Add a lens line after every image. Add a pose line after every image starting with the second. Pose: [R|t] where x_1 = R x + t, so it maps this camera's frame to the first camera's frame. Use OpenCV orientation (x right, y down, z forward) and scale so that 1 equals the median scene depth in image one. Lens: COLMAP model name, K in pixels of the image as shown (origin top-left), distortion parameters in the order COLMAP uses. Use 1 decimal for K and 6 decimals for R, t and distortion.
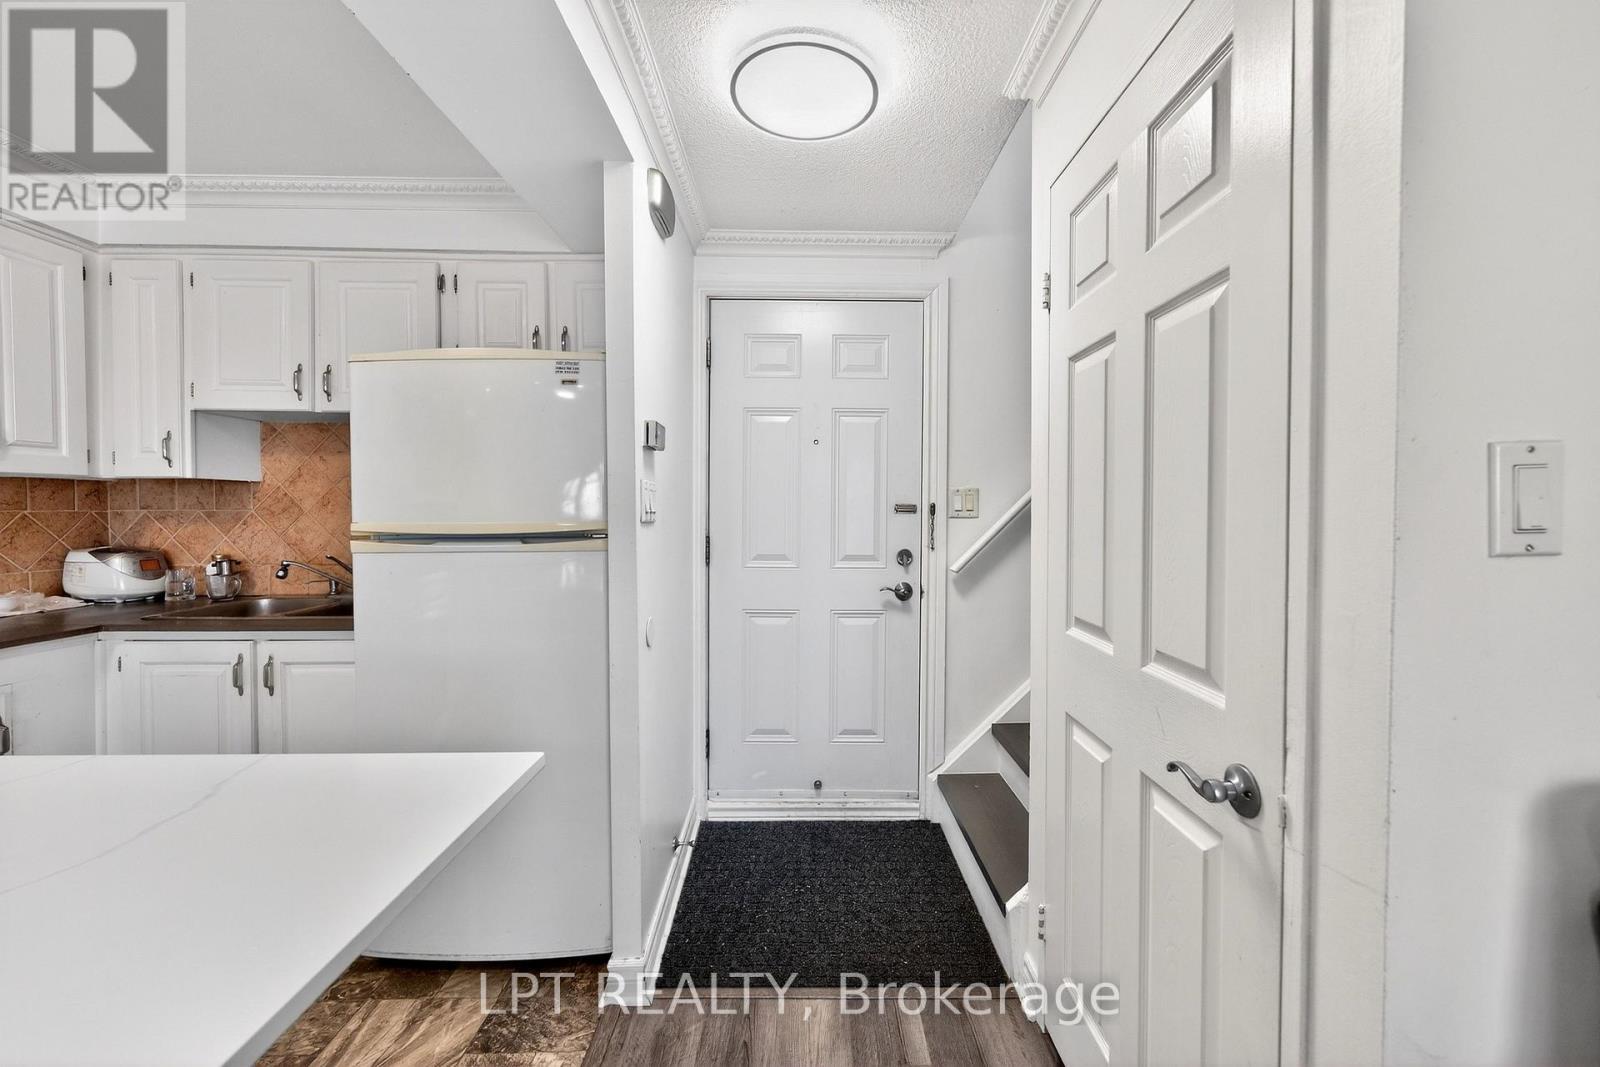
lens RADIAL K [[642.2, 0, 808.3], [0, 642.2, 521.1], [0, 0, 1]] dist [0.001600, -0.000283]
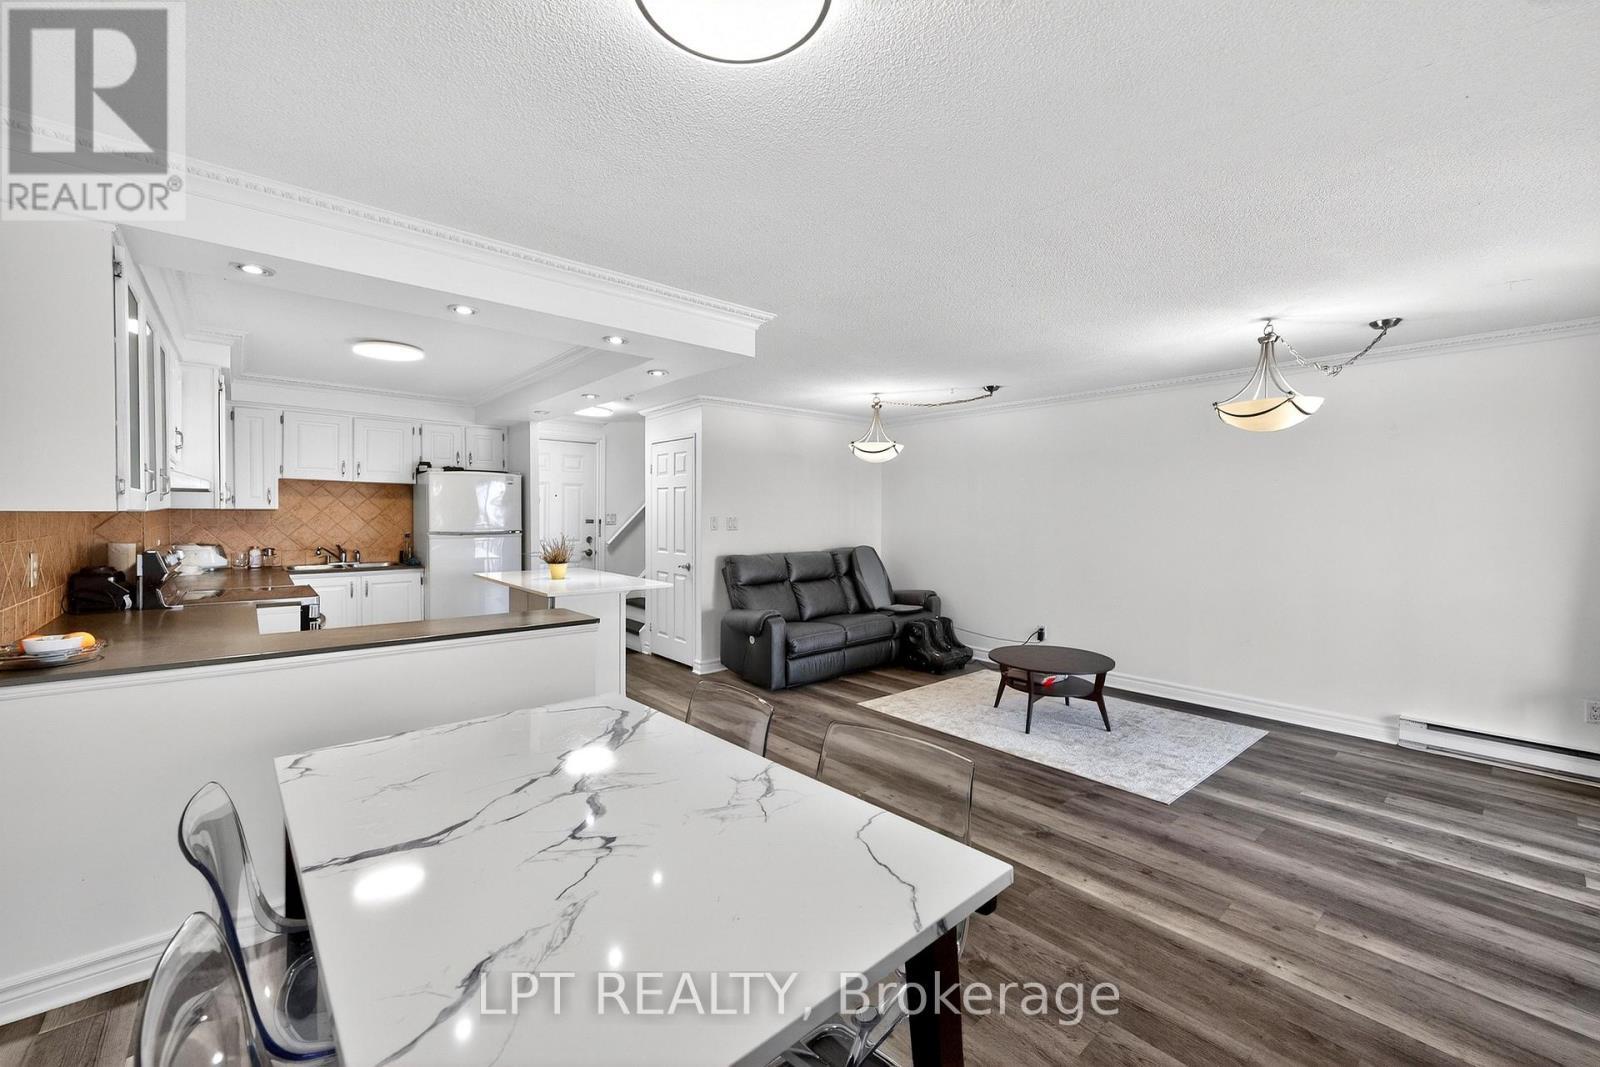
lens RADIAL K [[642.2, 0, 811.0], [0, 642.2, 523.9], [0, 0, 1]] dist [0.001600, -0.000283]
pose [[0.756044, -0.006682, 0.654487, -0.958832], [0.005293, 0.999978, 0.004095, -0.015584], [-0.654500, 0.000368, 0.756062, -1.719483]]
